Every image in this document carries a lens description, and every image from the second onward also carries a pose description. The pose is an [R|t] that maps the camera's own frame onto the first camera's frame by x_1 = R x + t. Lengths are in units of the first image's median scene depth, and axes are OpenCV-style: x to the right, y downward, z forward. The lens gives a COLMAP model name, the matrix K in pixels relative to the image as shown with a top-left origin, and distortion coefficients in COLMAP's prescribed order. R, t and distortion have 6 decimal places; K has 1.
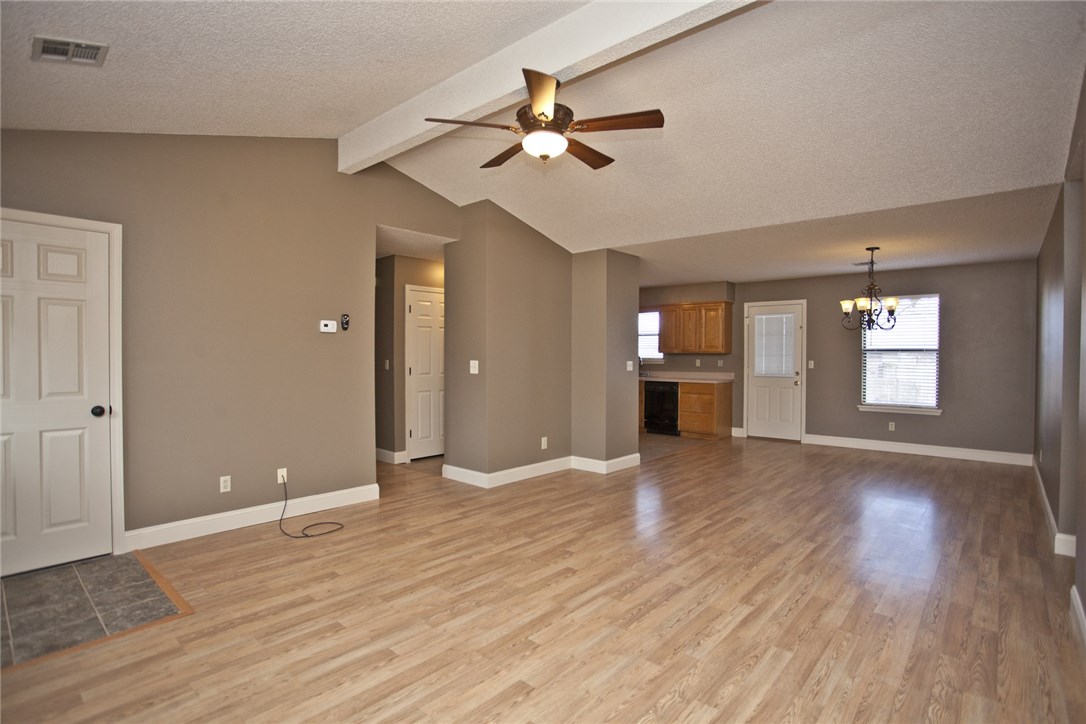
lens RADIAL K [[531.8, 0, 548.2], [0, 531.8, 361.9], [0, 0, 1]] dist [-0.079489, 0.035345]
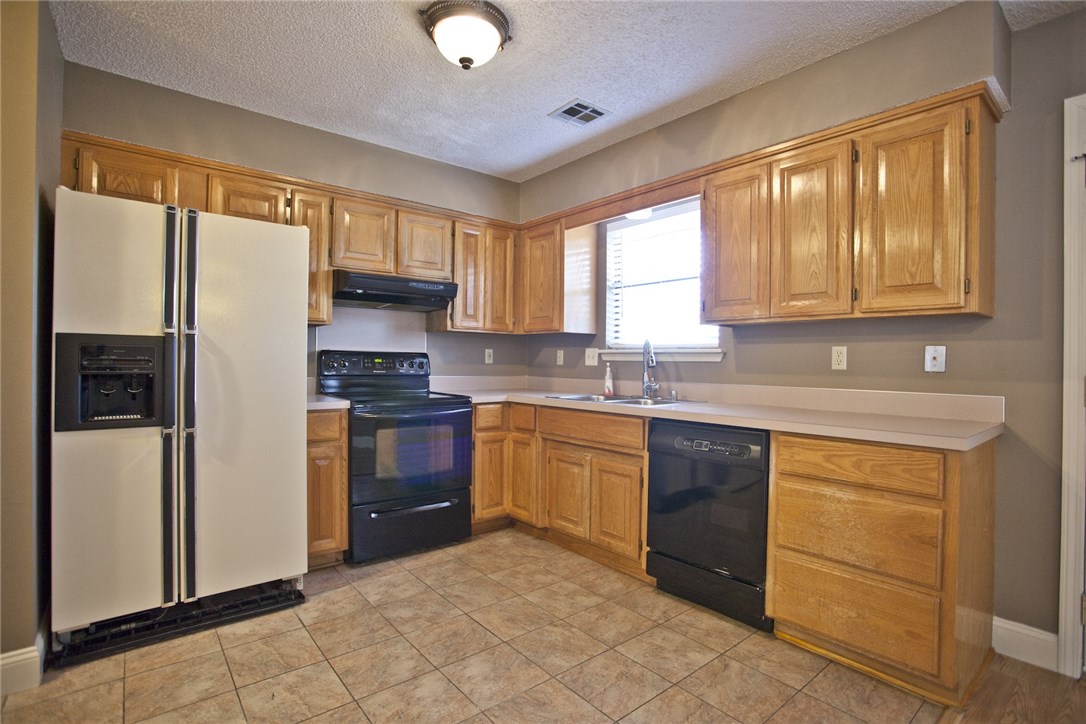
lens RADIAL K [[520.9, 0, 543.0], [0, 520.9, 362.0], [0, 0, 1]] dist [-0.076521, 0.032444]
pose [[0.988034, 0.008370, -0.154007, 0.361689], [-0.010130, 0.999892, -0.010648, 0.019083], [0.153901, 0.012081, 0.988012, 1.522375]]
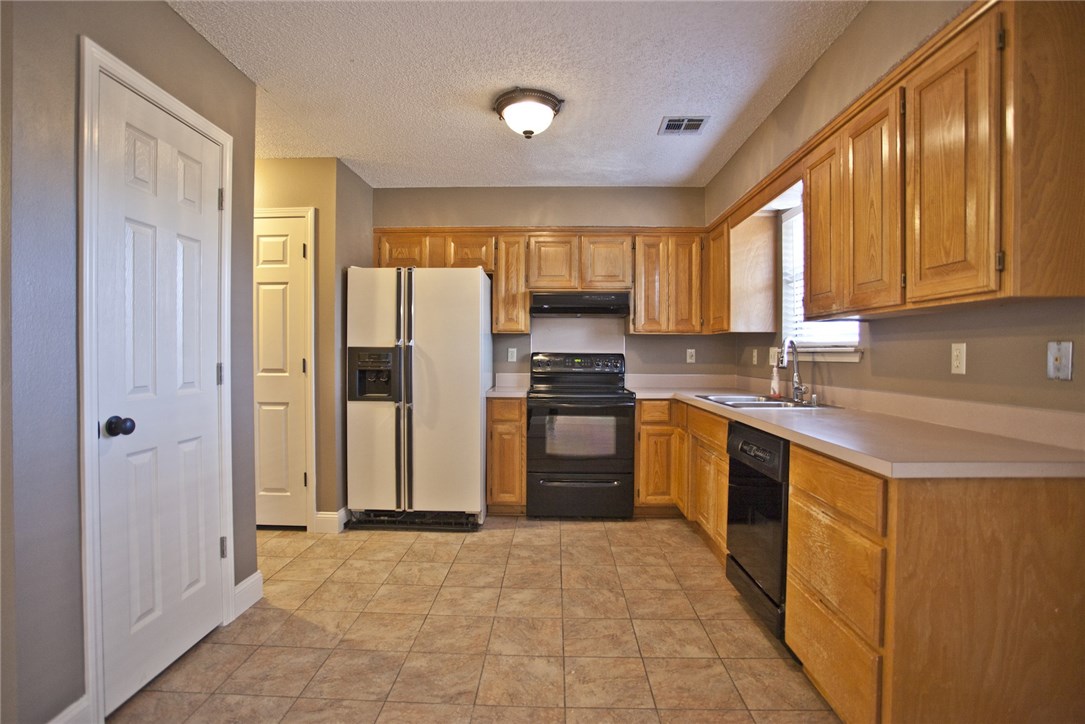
lens RADIAL K [[532.2, 0, 542.5], [0, 532.2, 362.0], [0, 0, 1]] dist [-0.083465, 0.033738]
pose [[0.641955, 0.010927, -0.766664, 0.725987], [-0.012002, 0.999919, 0.004202, 0.009817], [0.766648, 0.006504, 0.642035, 1.584599]]
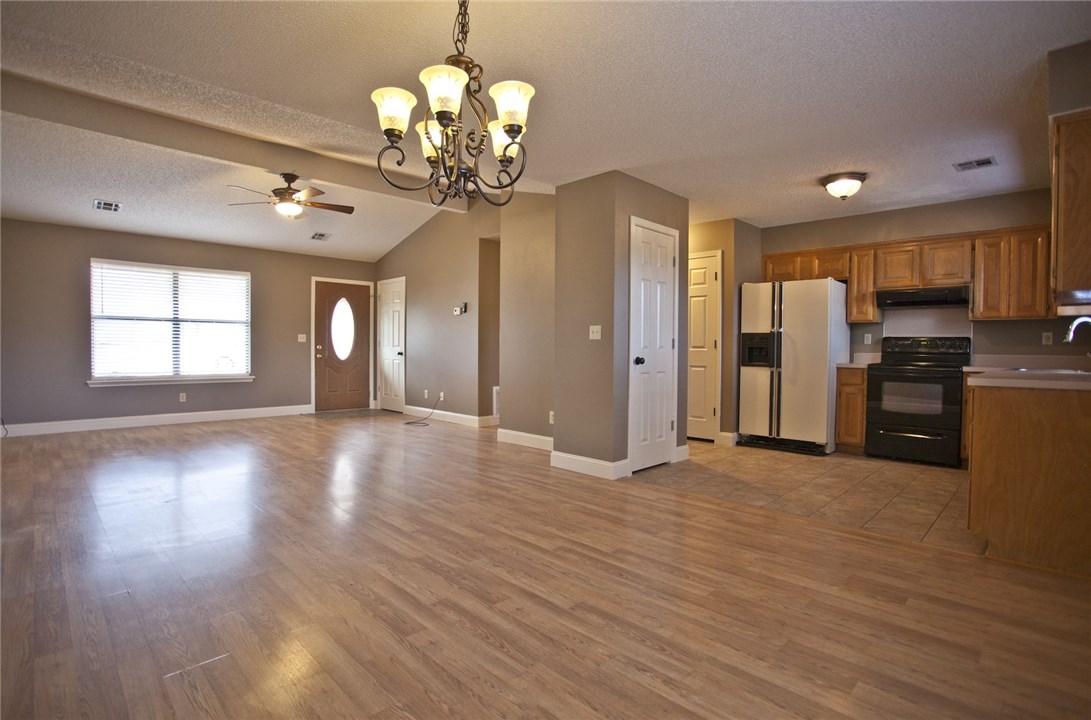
lens RADIAL K [[535.7, 0, 548.5], [0, 535.7, 359.2], [0, 0, 1]] dist [-0.071034, 0.031713]
pose [[-0.060384, 0.017639, -0.998019, 1.299079], [-0.021816, 0.999582, 0.018987, 0.046335], [0.997937, 0.022920, -0.059974, 1.467408]]
